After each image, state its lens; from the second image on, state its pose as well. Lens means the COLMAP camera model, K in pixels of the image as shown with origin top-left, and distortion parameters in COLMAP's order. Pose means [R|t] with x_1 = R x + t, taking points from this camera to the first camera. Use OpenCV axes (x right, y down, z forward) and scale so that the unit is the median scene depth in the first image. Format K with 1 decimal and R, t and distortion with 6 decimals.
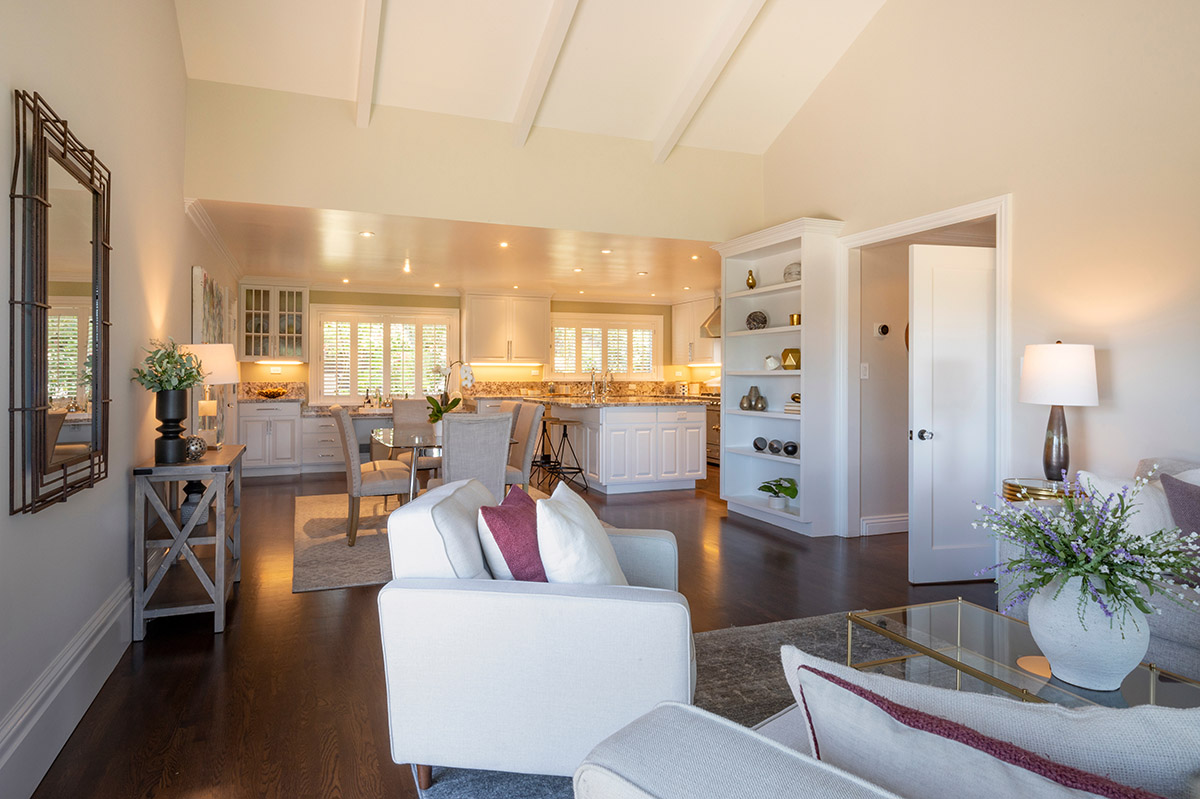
lens RADIAL K [[688.2, 0, 570.0], [0, 688.2, 374.3], [0, 0, 1]] dist [0.037388, 0.000073]
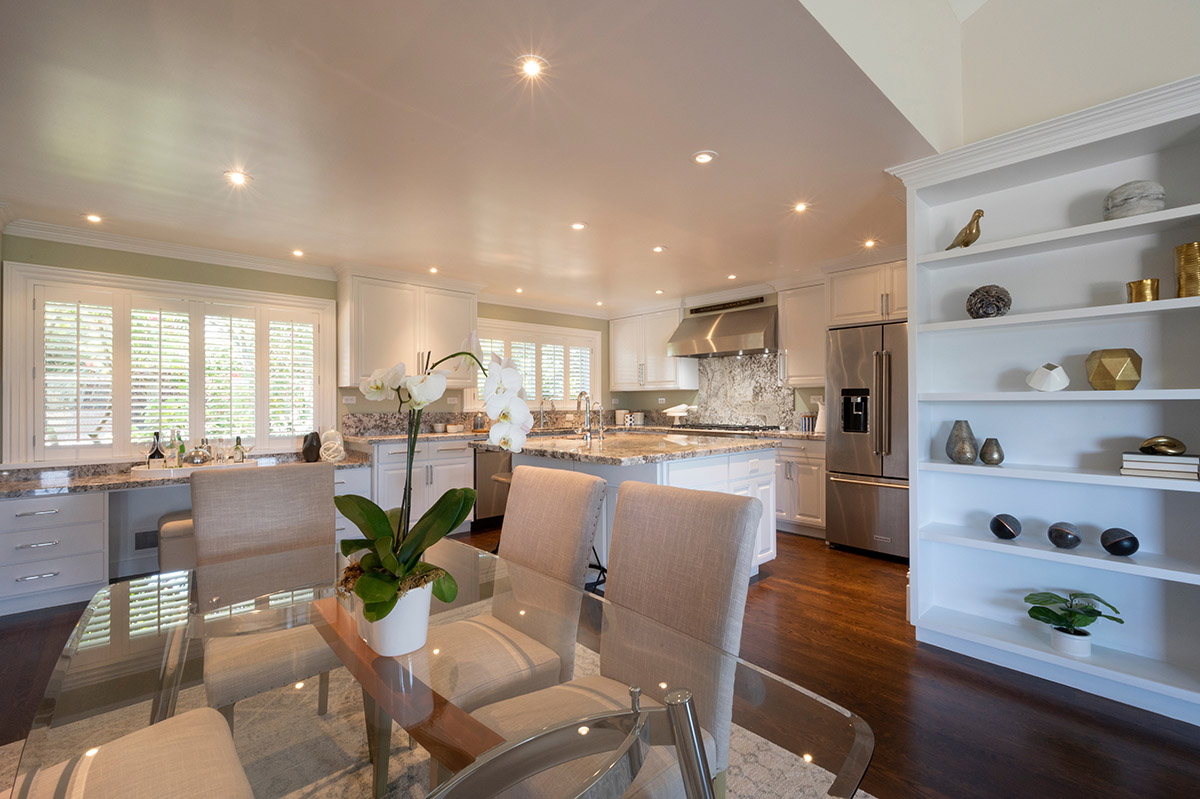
lens RADIAL K [[517.3, 0, 604.6], [0, 517.3, 403.5], [0, 0, 1]] dist [0.000928, 0.000100]
pose [[0.928784, -0.007225, 0.370552, -0.111716], [0.006060, 0.999972, 0.004306, -0.000231], [-0.370573, -0.001754, 0.928802, 0.481720]]
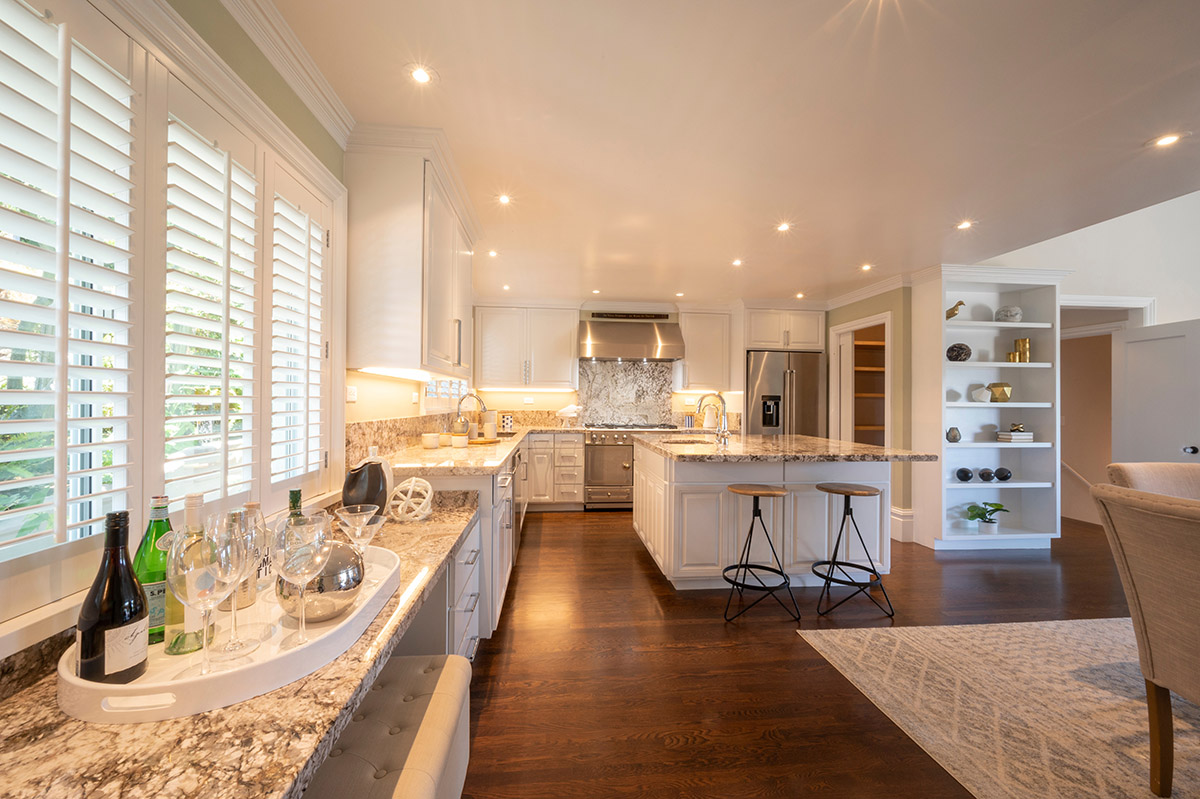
lens RADIAL K [[473.3, 0, 598.9], [0, 473.3, 398.3], [0, 0, 1]] dist [0.000730, 0.000476]
pose [[0.263673, 0.007563, 0.964583, -0.355094], [-0.010665, 0.999931, -0.004925, -0.001536], [-0.964553, -0.008988, 0.263735, 0.873582]]
